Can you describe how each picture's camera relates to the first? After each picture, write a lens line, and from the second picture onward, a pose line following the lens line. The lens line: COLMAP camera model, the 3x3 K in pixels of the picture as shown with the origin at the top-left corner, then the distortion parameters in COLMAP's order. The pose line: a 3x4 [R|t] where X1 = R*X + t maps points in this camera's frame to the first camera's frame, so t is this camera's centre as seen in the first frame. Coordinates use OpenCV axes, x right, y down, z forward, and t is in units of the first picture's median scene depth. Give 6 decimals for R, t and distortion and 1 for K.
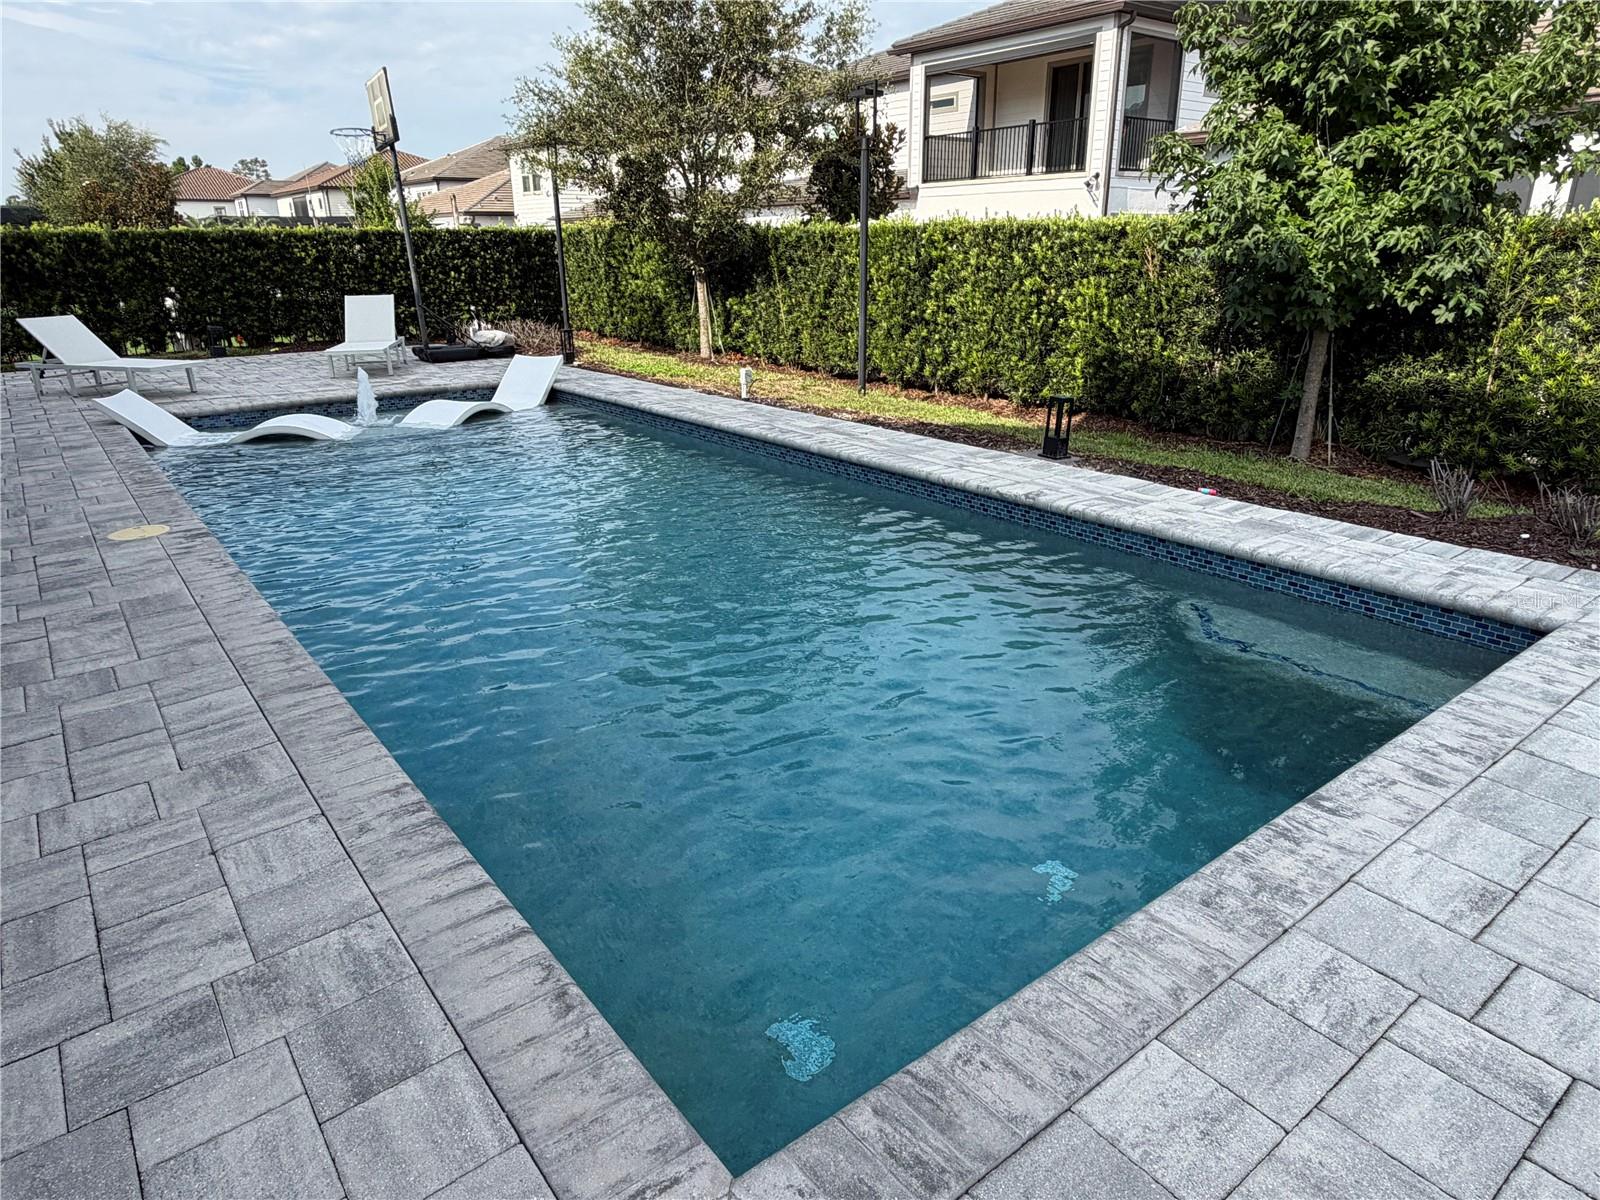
lens RADIAL K [[998.4, 0, 795.8], [0, 998.4, 581.3], [0, 0, 1]] dist [0.001166, -0.000162]
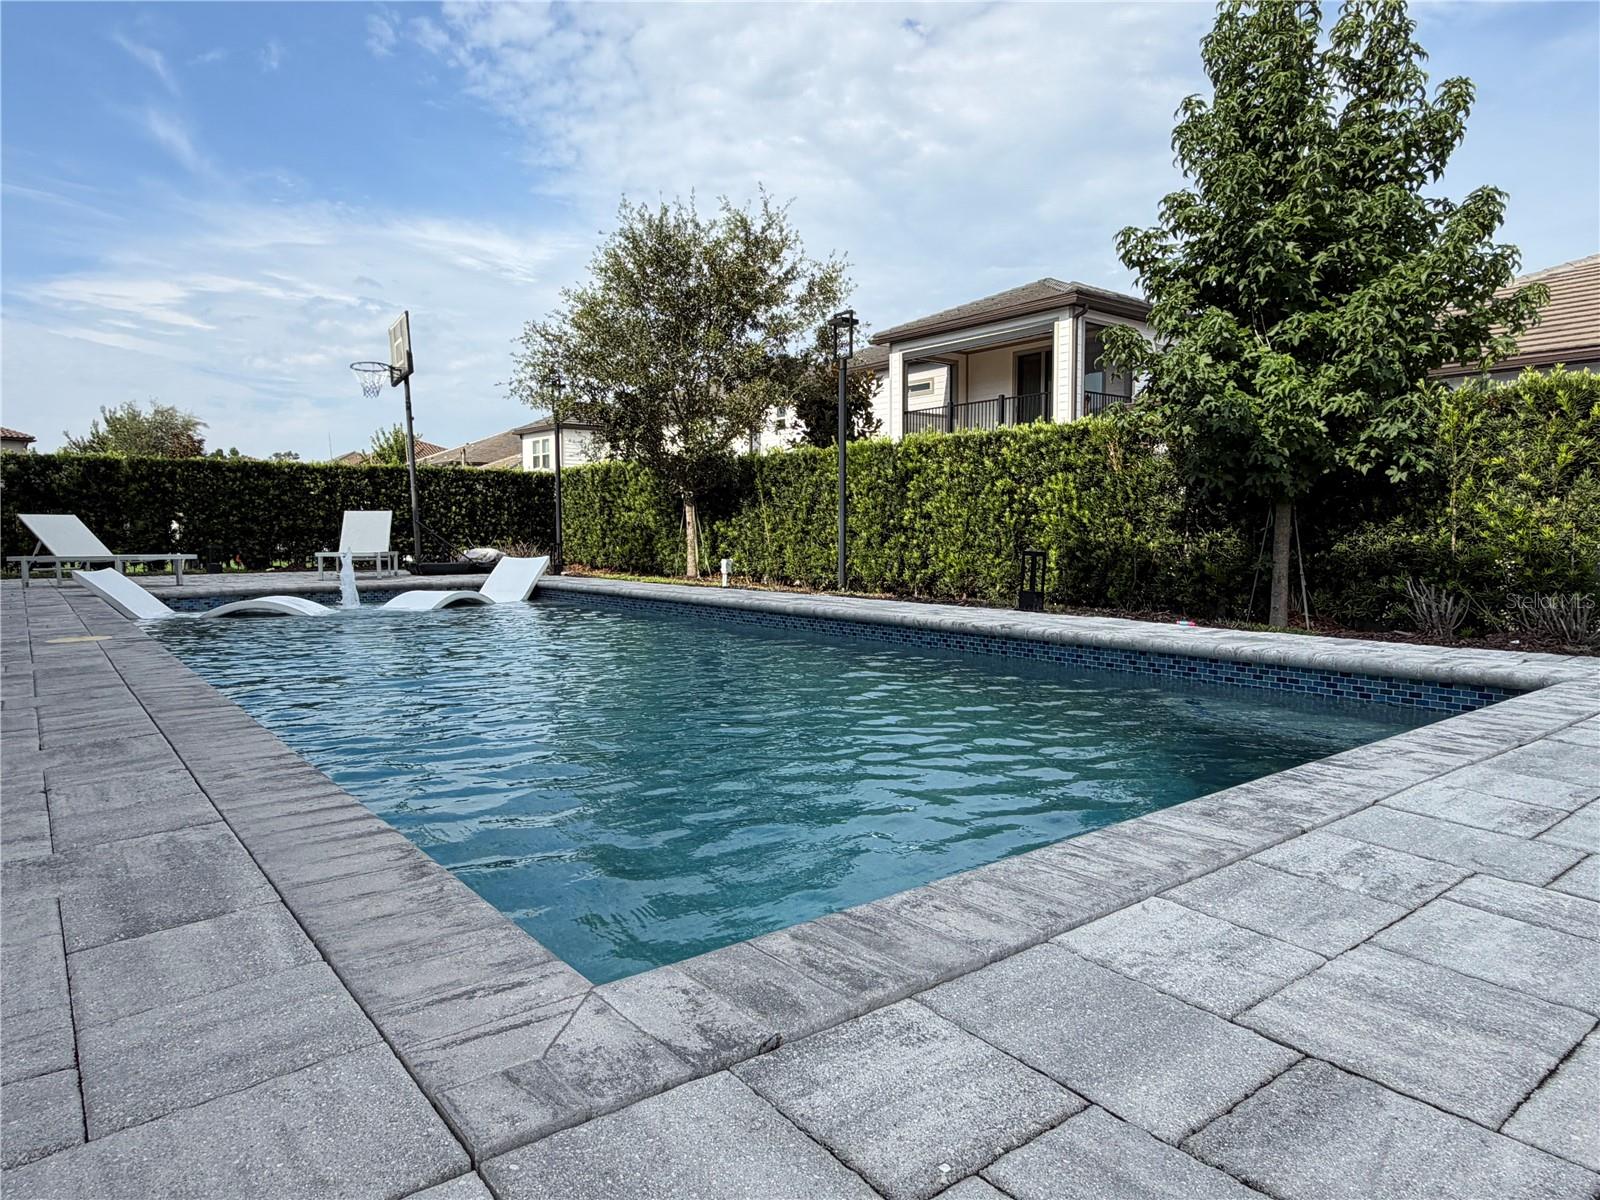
lens RADIAL K [[989.5, 0, 800.0], [0, 989.5, 600.0], [0, 0, 1]] dist [-0.000894, 0.002262]
pose [[0.999956, 0.005035, 0.007973, 0.017346], [-0.002621, 0.960593, -0.277945, 0.111943], [-0.009059, 0.277912, 0.960564, 0.044016]]
